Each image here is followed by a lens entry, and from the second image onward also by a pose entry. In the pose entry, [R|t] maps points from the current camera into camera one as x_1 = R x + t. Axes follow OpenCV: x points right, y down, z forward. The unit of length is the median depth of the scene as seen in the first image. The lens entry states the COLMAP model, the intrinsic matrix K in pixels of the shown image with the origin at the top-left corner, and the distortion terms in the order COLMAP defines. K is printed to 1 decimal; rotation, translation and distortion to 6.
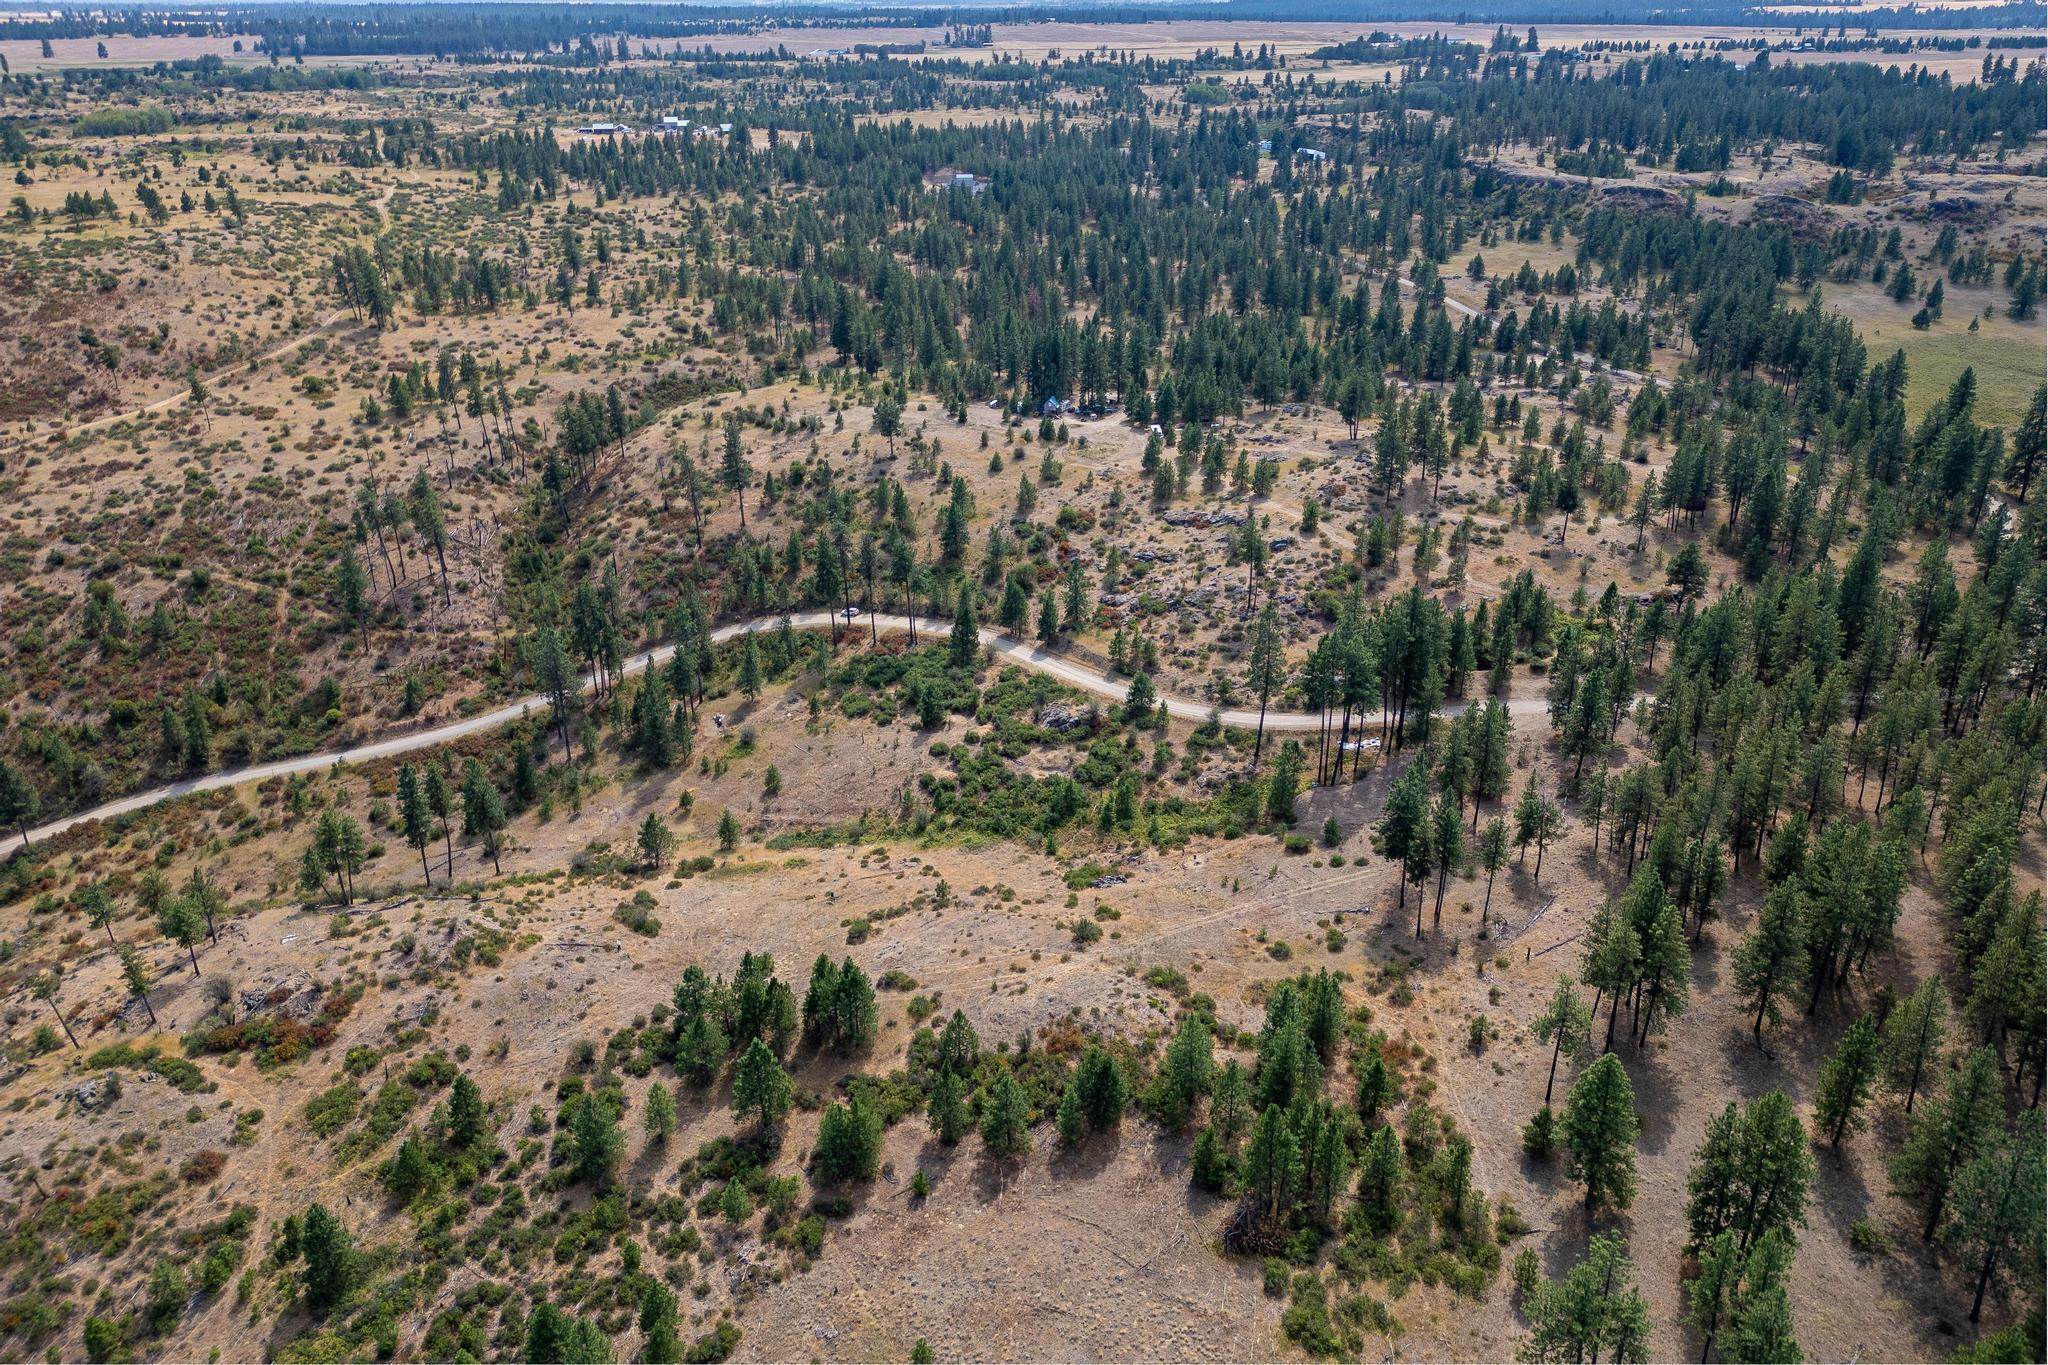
lens RADIAL K [[1452.2, 0, 1019.1], [0, 1452.2, 669.3], [0, 0, 1]] dist [0.091824, -0.087170]
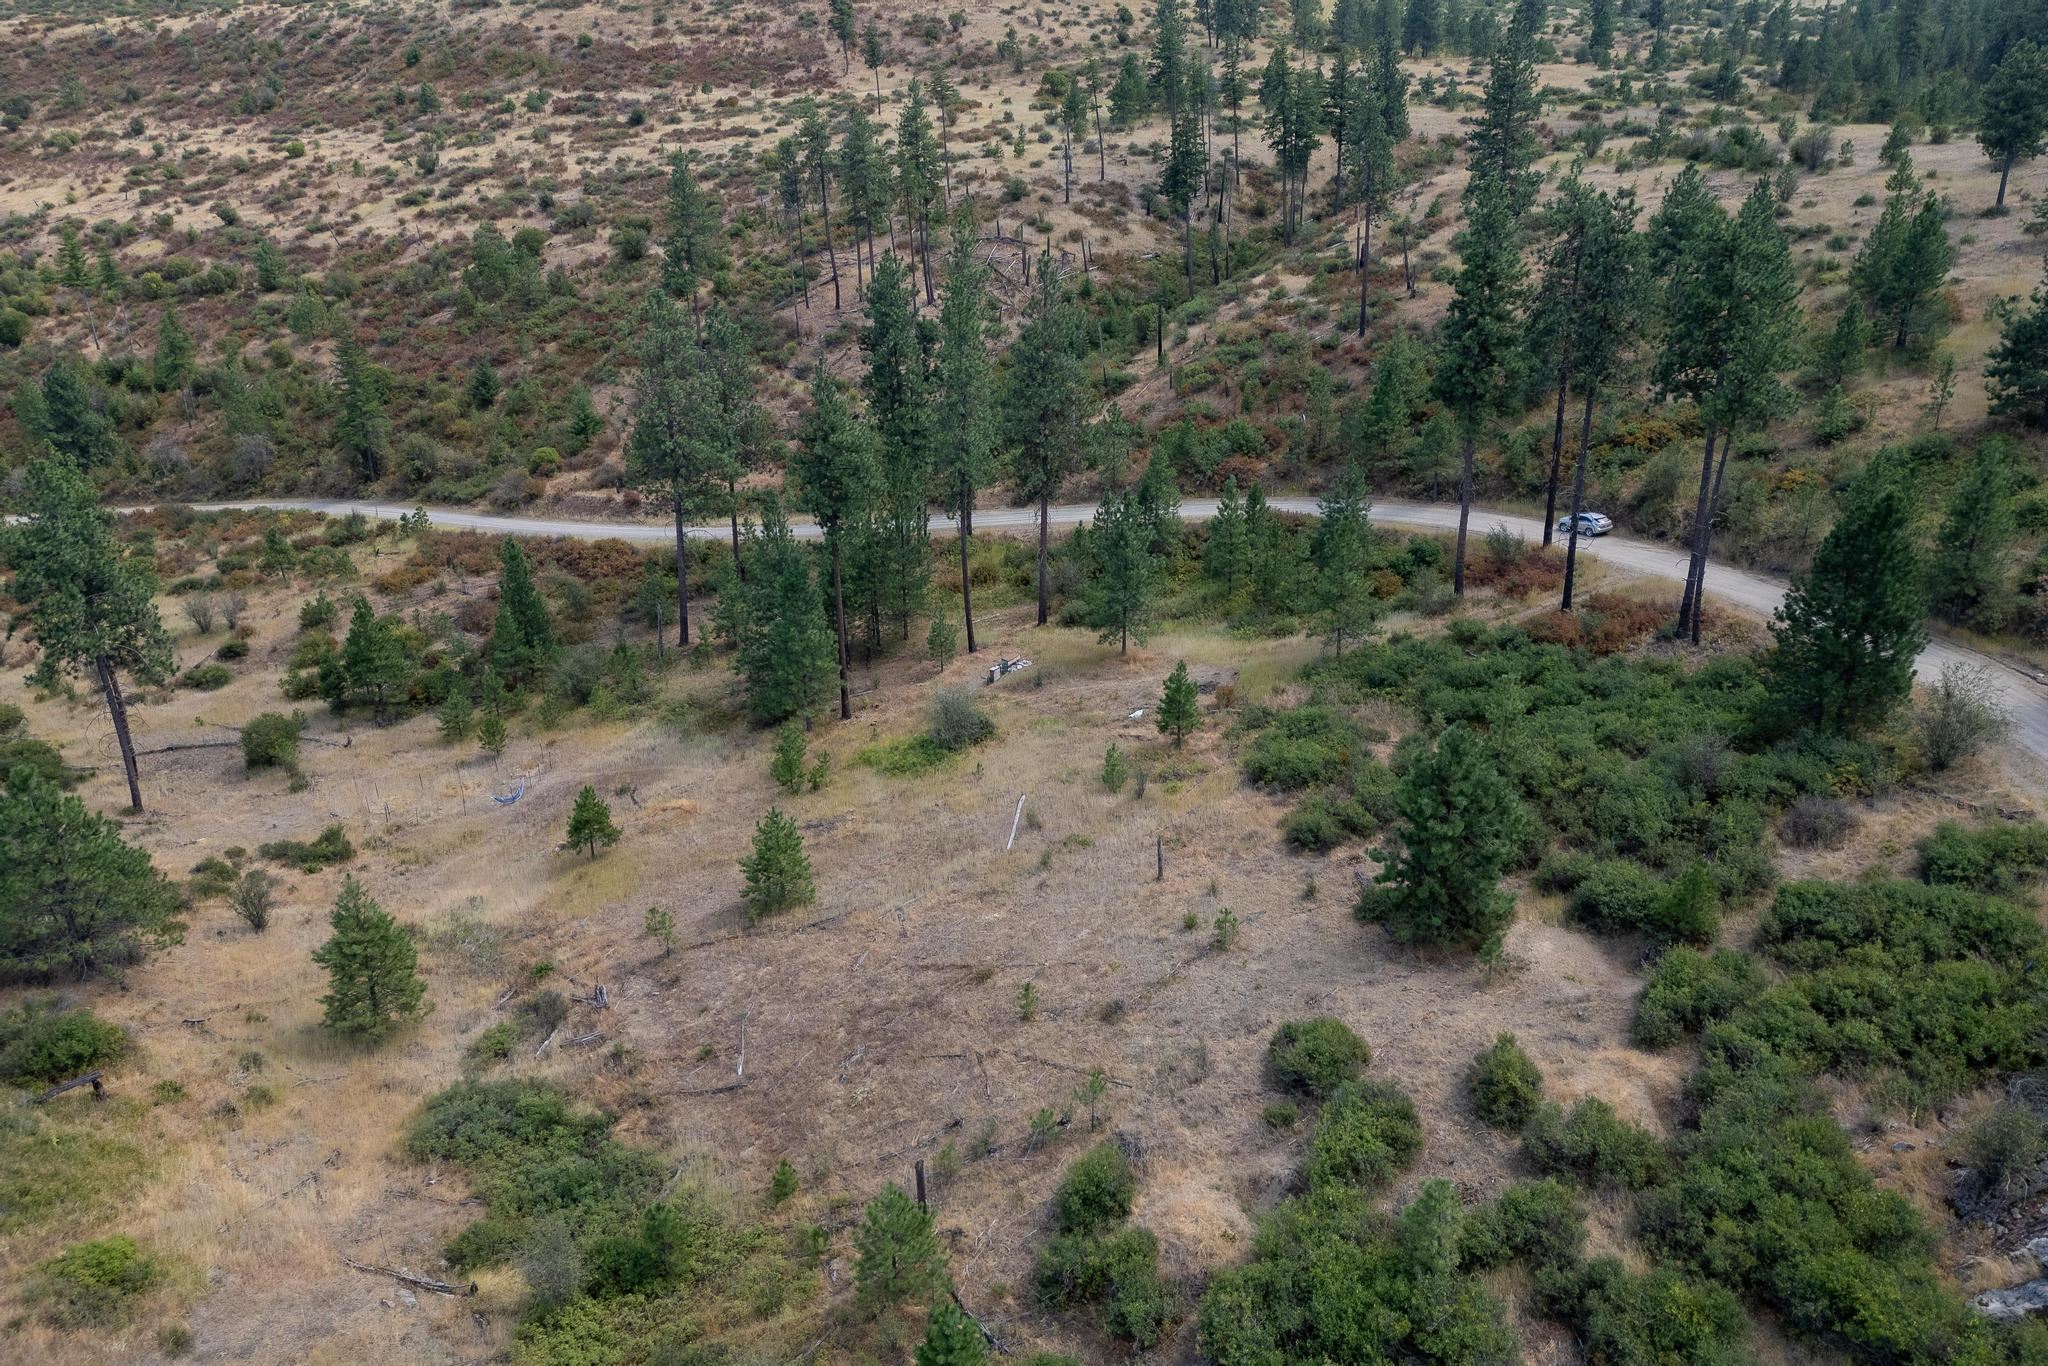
lens RADIAL K [[1454.4, 0, 1017.2], [0, 1454.4, 635.7], [0, 0, 1]] dist [0.063196, -0.054548]
pose [[0.678579, 0.275258, -0.681002, 0.030276], [-0.320980, 0.945045, 0.062145, 0.004730], [0.660683, 0.176418, 0.729640, 0.784234]]
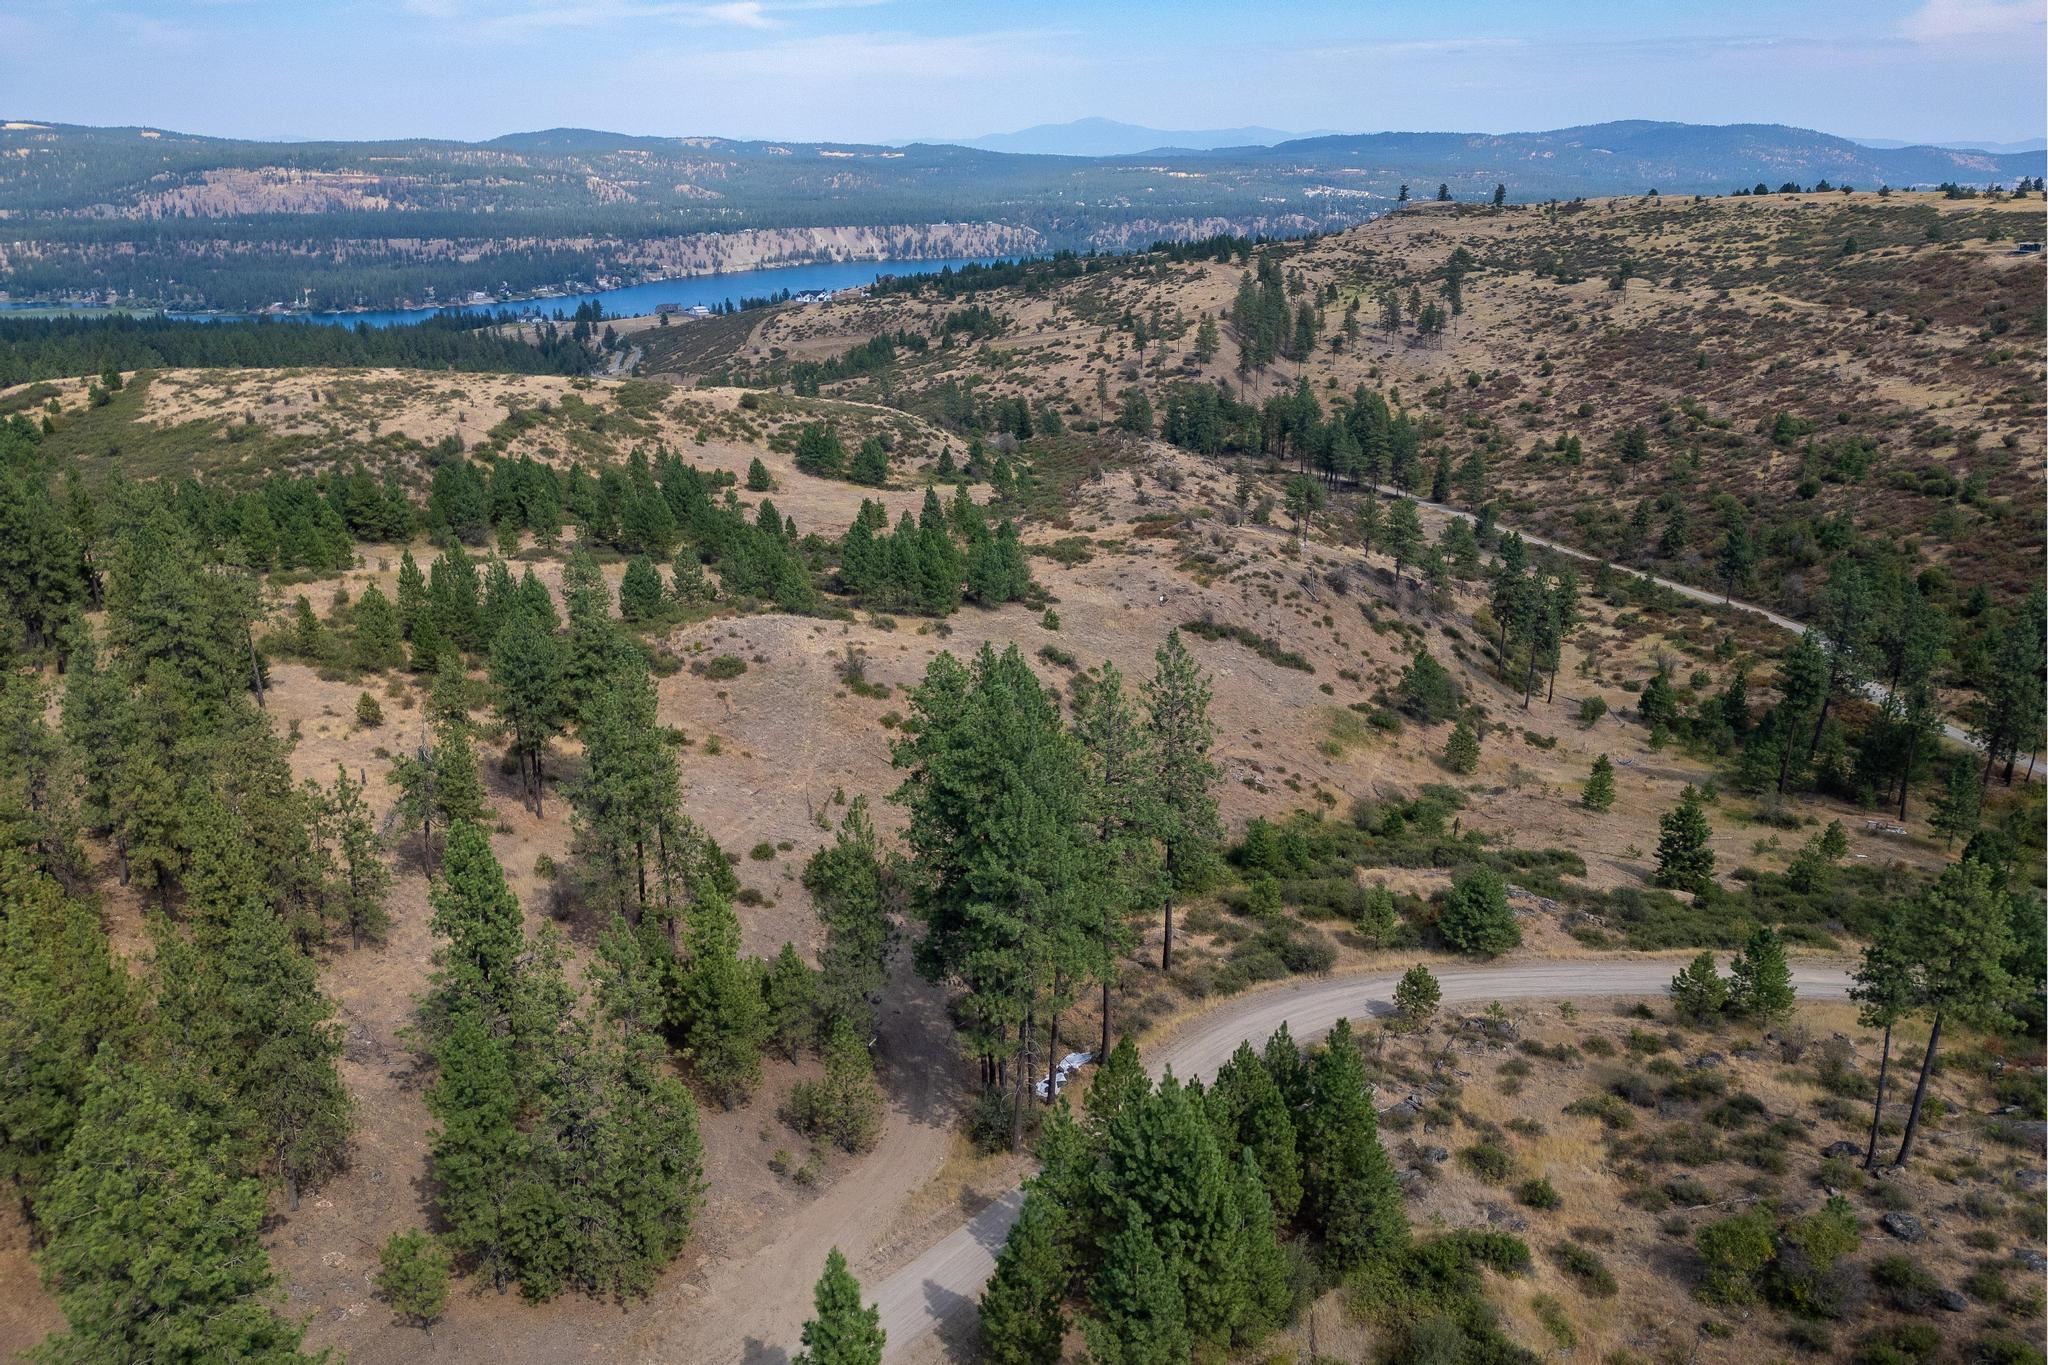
lens RADIAL K [[1464.1, 0, 1007.0], [0, 1464.1, 593.3], [0, 0, 1]] dist [0.102893, -0.106323]
pose [[-0.529936, 0.250910, -0.810069, 0.470709], [-0.371387, 0.790089, 0.487678, -0.212480], [0.762391, 0.559288, -0.325512, 0.913987]]
